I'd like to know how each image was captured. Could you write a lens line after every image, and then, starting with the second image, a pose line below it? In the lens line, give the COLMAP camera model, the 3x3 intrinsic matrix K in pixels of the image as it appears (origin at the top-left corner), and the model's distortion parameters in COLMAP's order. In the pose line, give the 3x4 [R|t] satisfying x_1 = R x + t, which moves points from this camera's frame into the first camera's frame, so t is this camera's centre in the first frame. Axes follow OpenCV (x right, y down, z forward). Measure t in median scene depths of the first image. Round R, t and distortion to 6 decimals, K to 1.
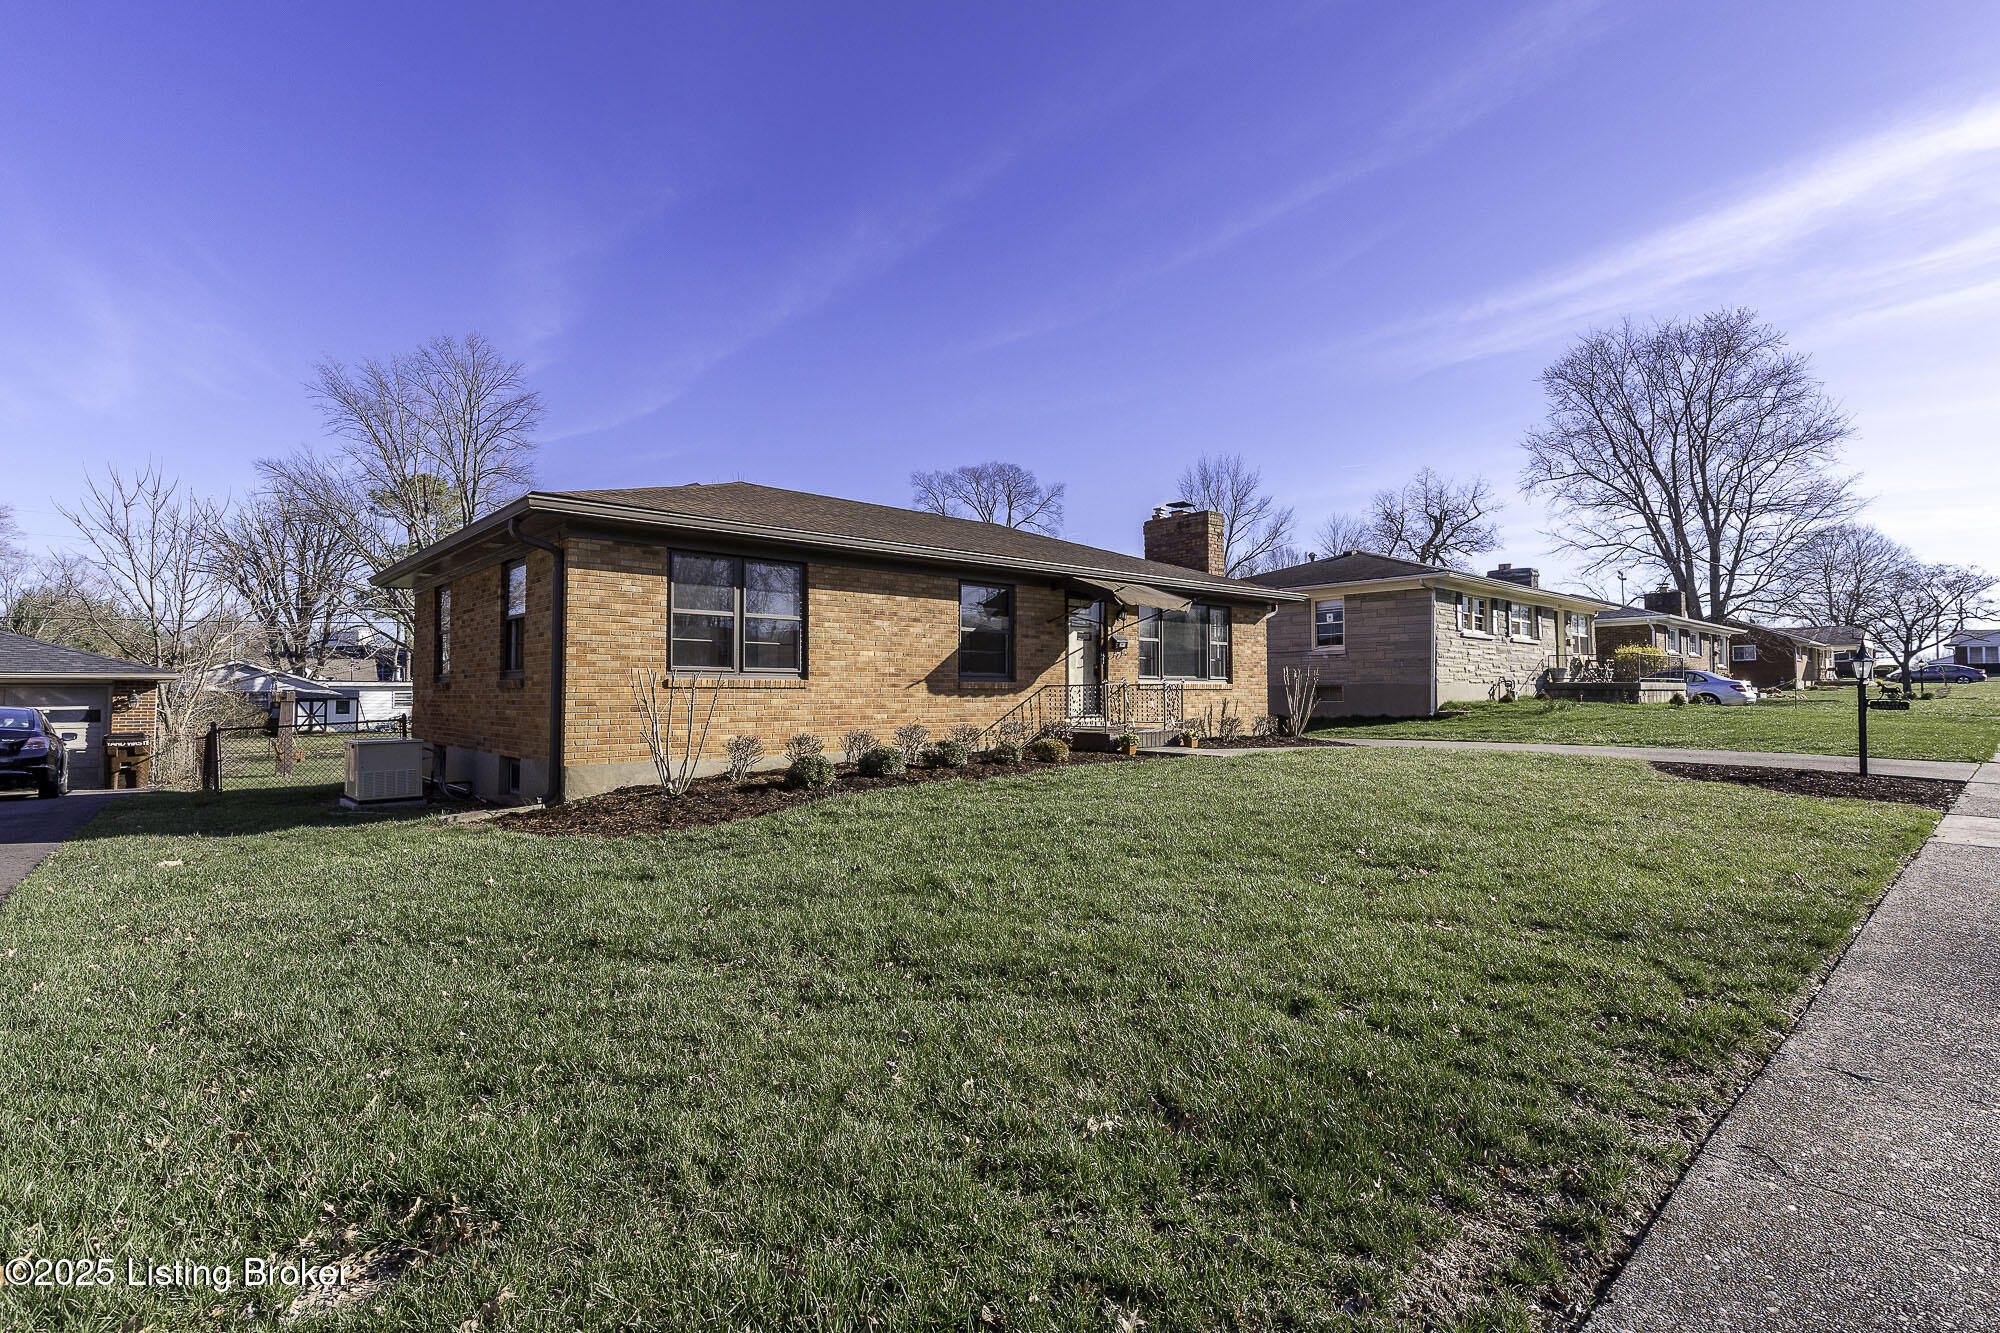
lens RADIAL K [[931.6, 0, 996.1], [0, 931.6, 667.5], [0, 0, 1]] dist [0.002892, -0.000054]
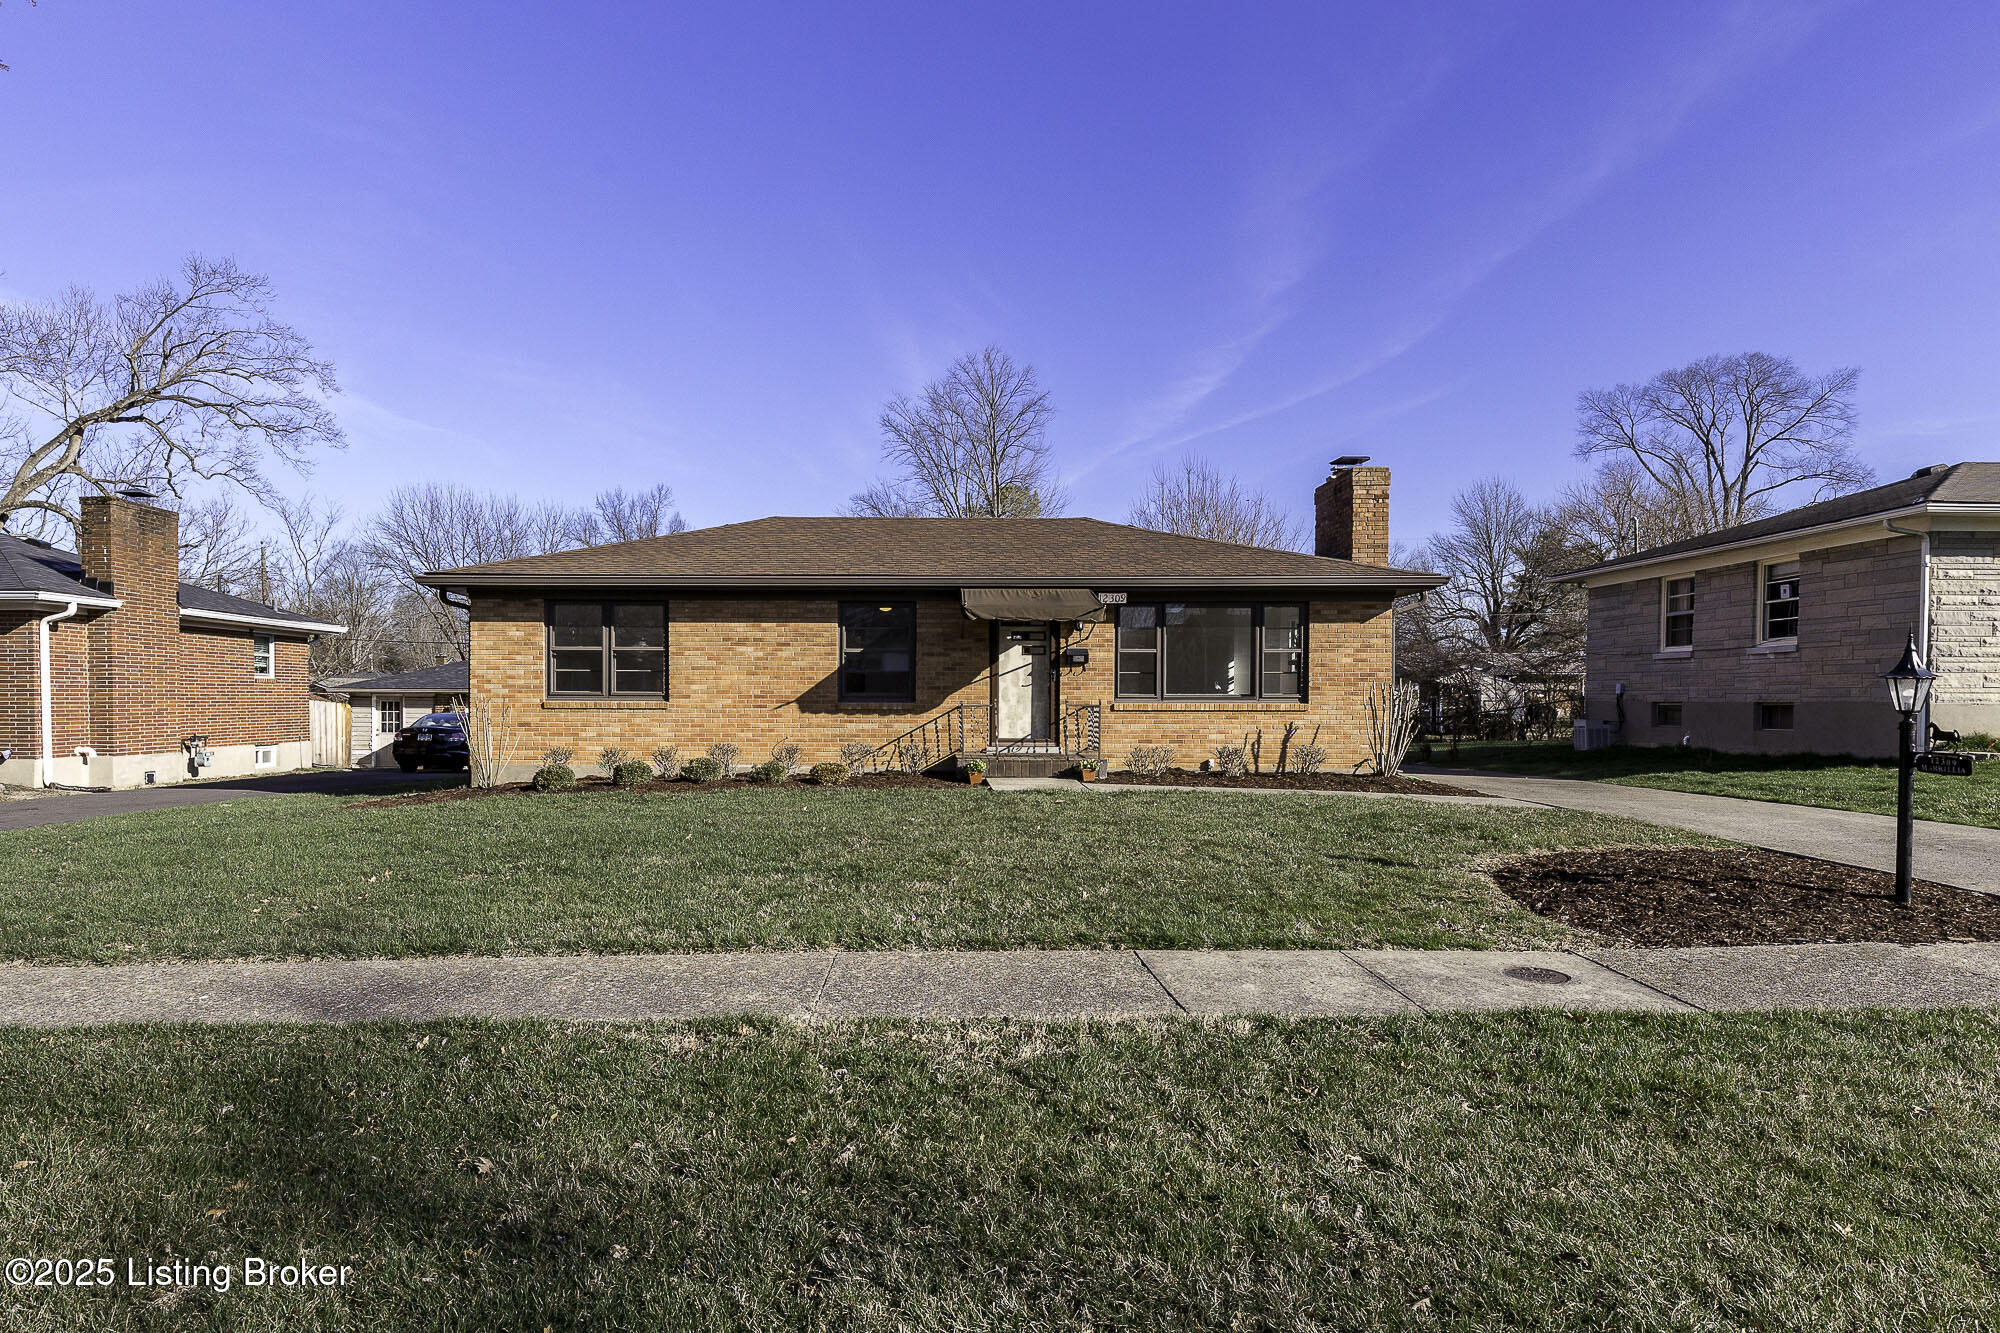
lens RADIAL K [[1104.3, 0, 924.8], [0, 1104.3, 724.6], [0, 0, 1]] dist [-0.003557, -0.000458]
pose [[0.740199, 0.021140, -0.672055, 0.711348], [0.013801, 0.998817, 0.046619, -0.013312], [0.672246, -0.043782, 0.739032, 0.147244]]
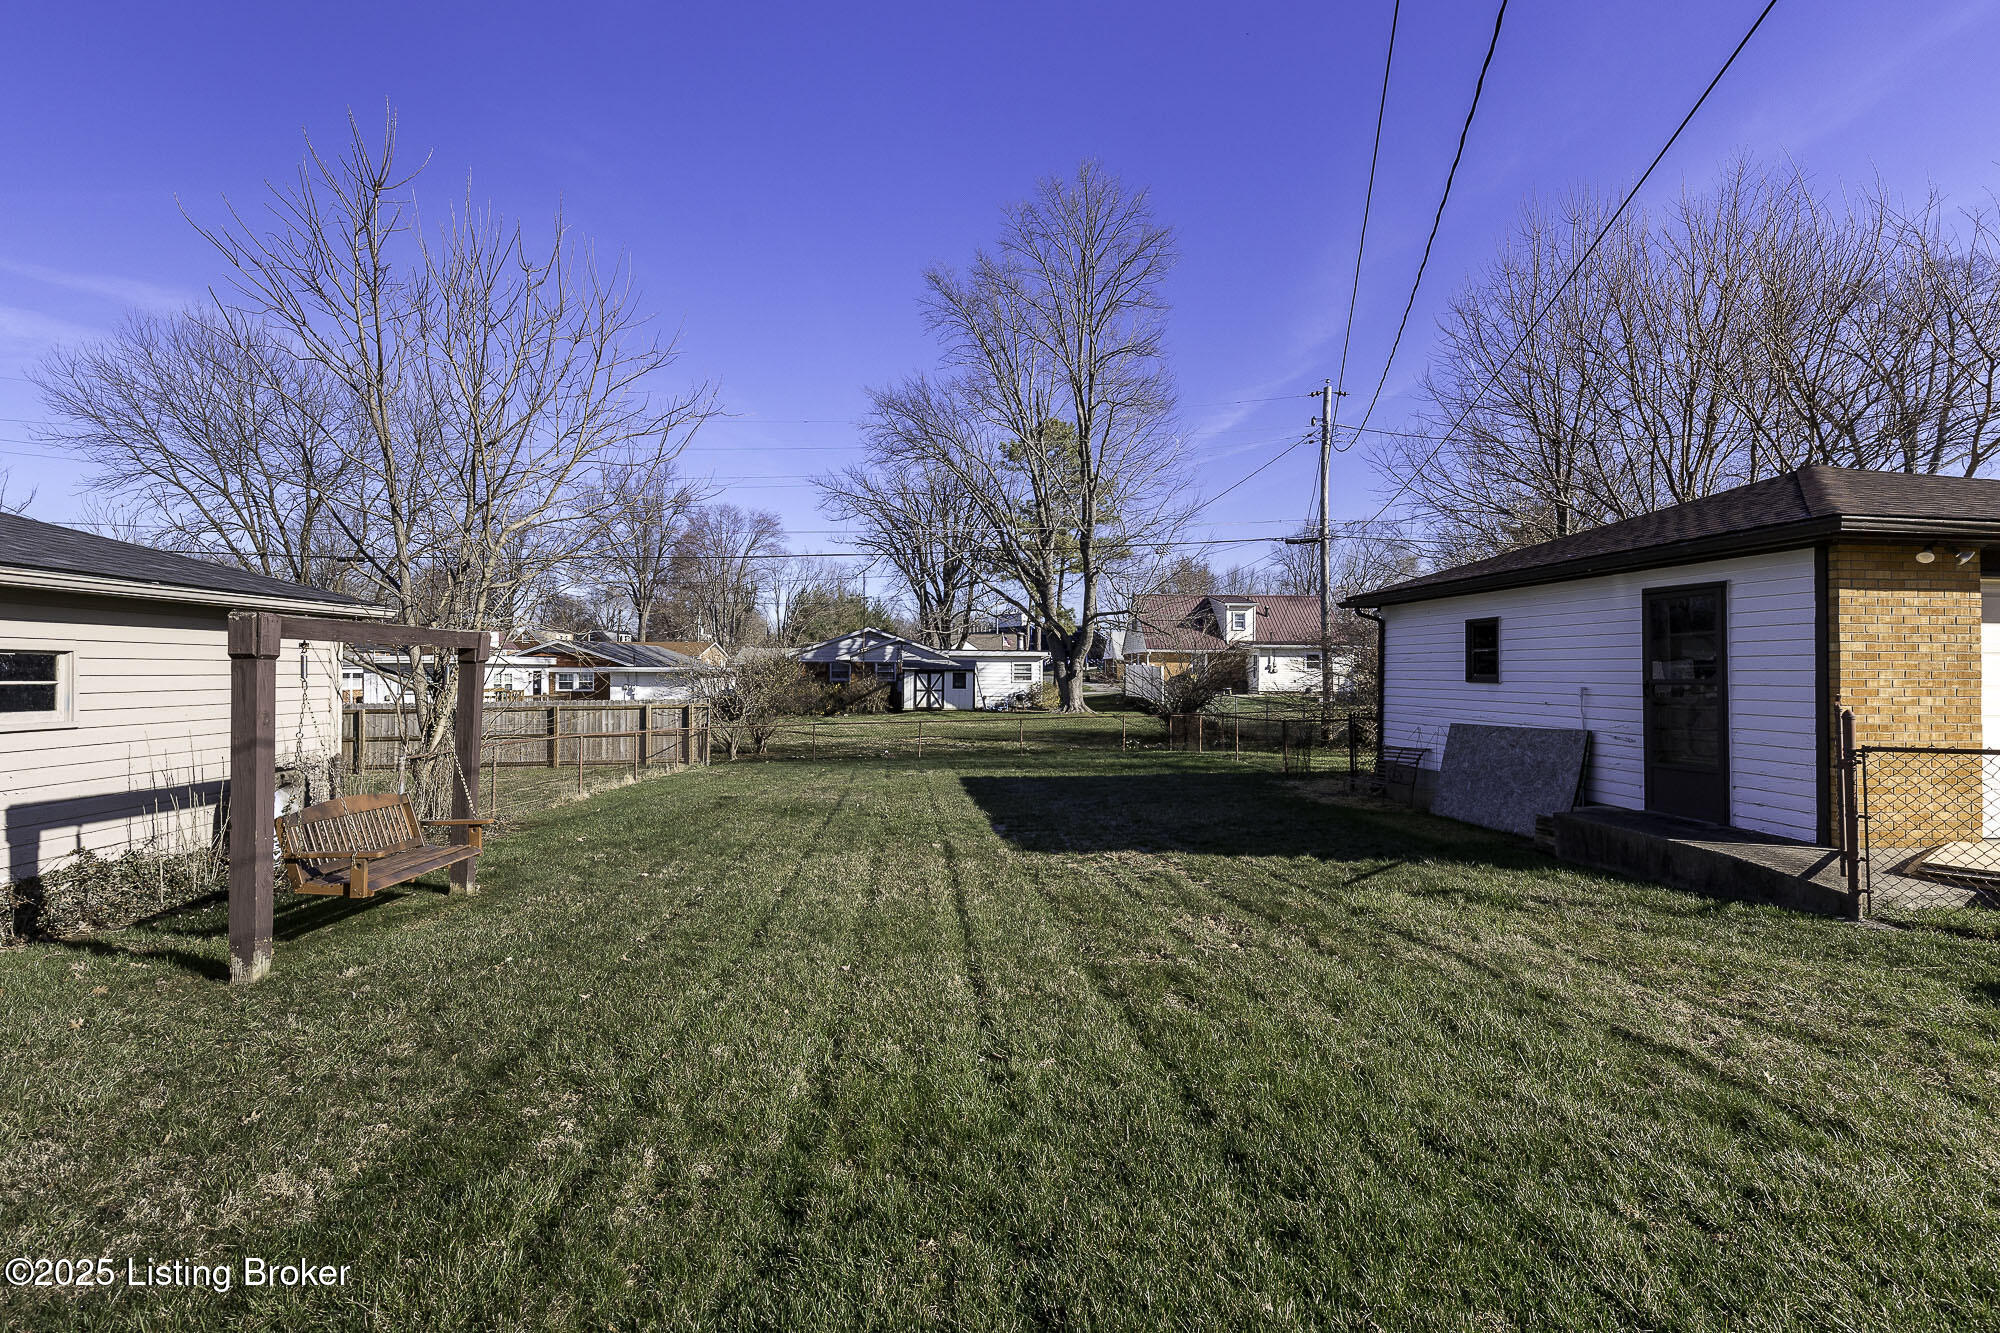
lens RADIAL K [[896.4, 0, 1000.0], [0, 896.4, 666.5], [0, 0, 1]] dist [0.005722, 0.000404]
pose [[0.797506, 0.003193, -0.603302, -0.654591], [0.011133, 0.999738, 0.020008, 0.050501], [0.603208, -0.022673, 0.797262, 1.349743]]
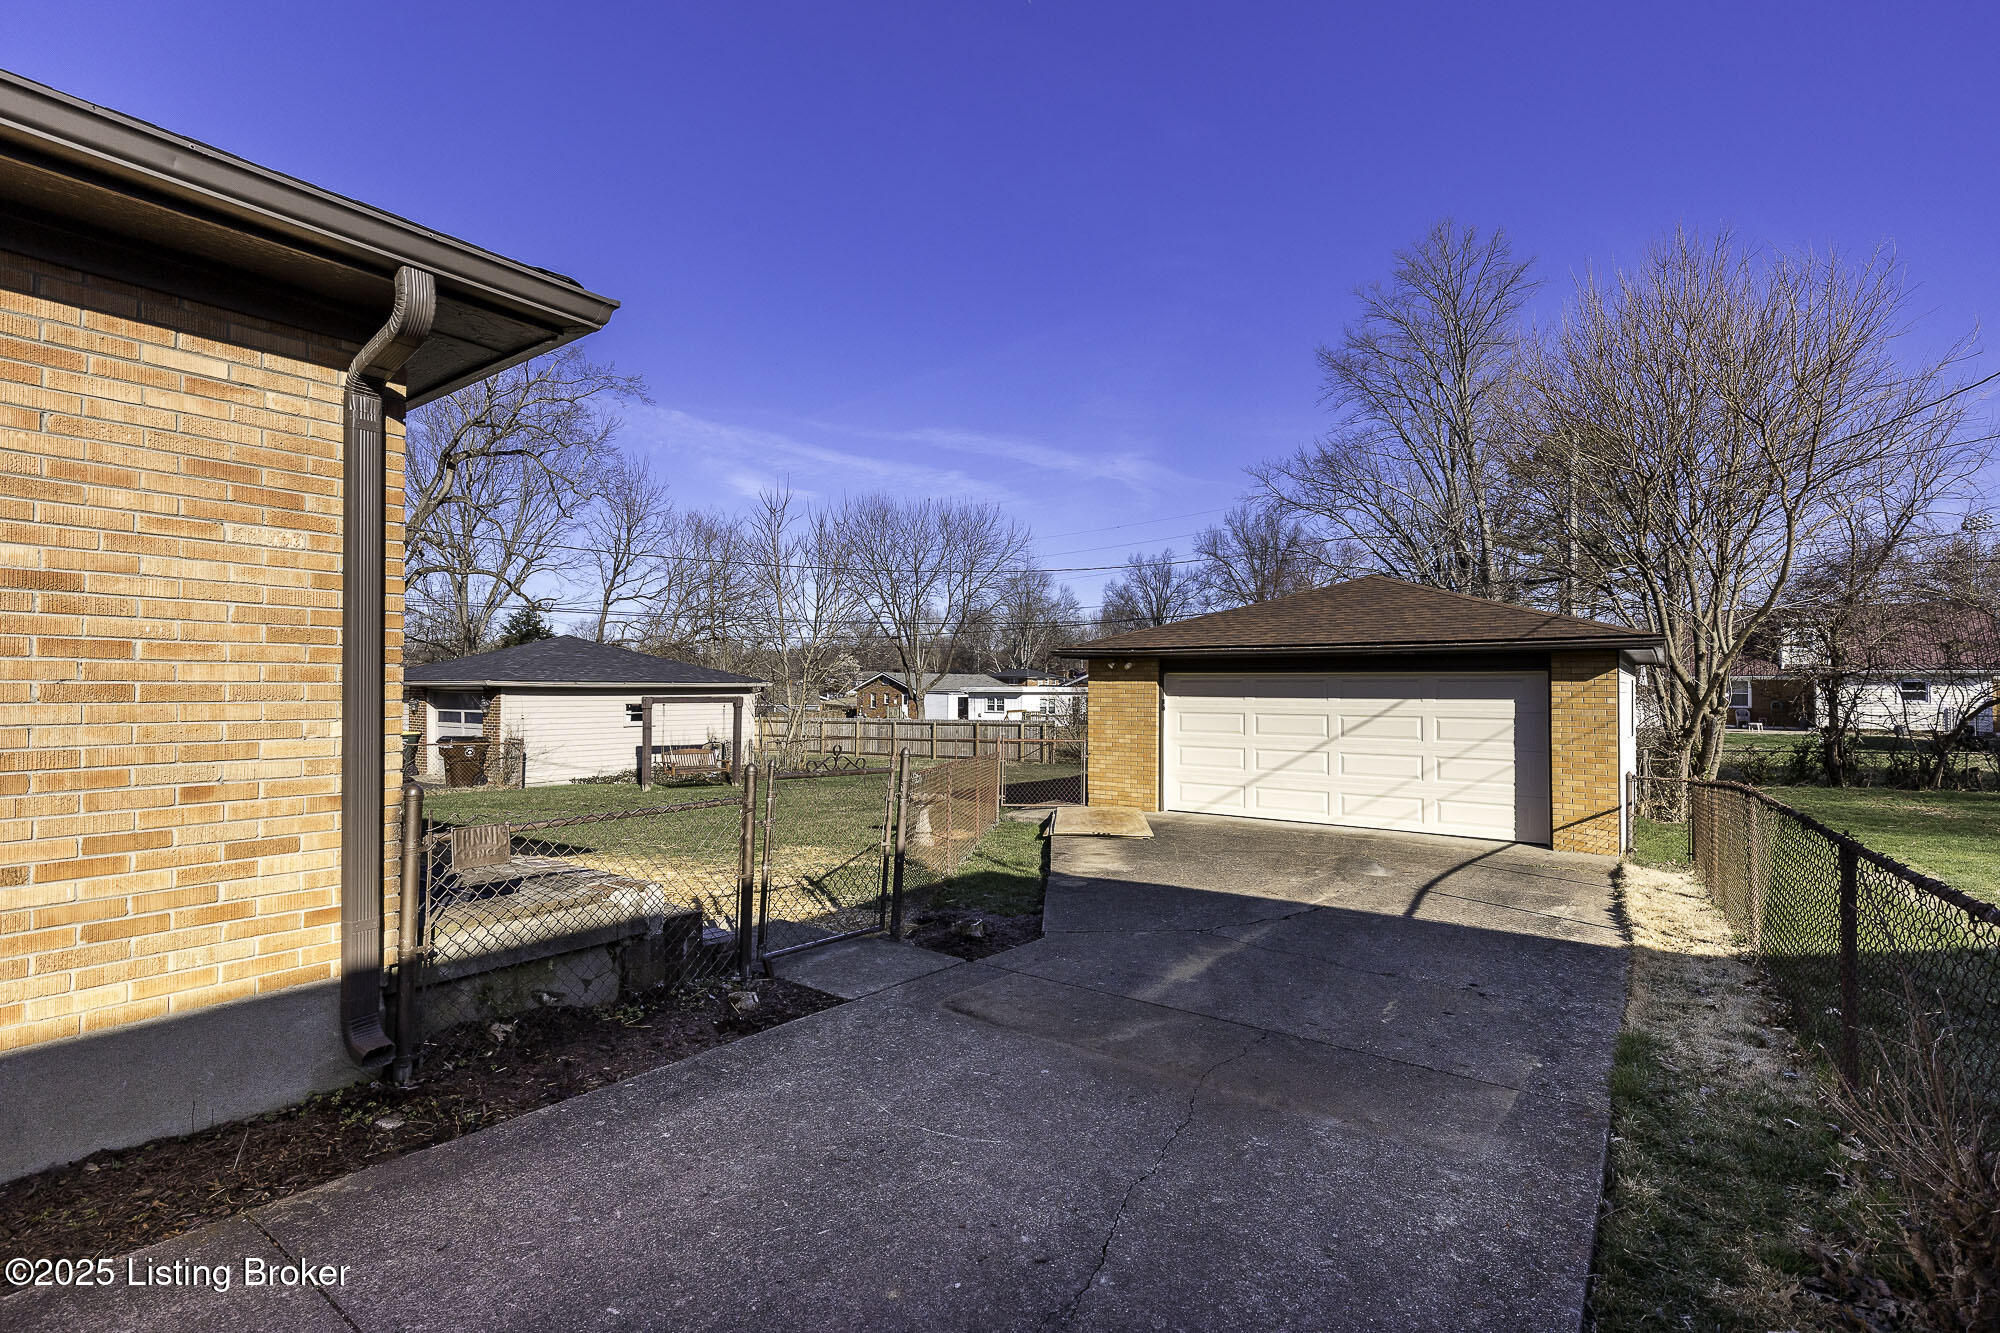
lens RADIAL K [[907.4, 0, 991.9], [0, 907.4, 665.8], [0, 0, 1]] dist [0.003116, 0.000212]
pose [[0.209975, -0.019798, -0.977506, 0.281330], [0.021055, 0.999655, -0.015724, 0.024183], [0.977480, -0.017280, 0.210319, 1.652531]]
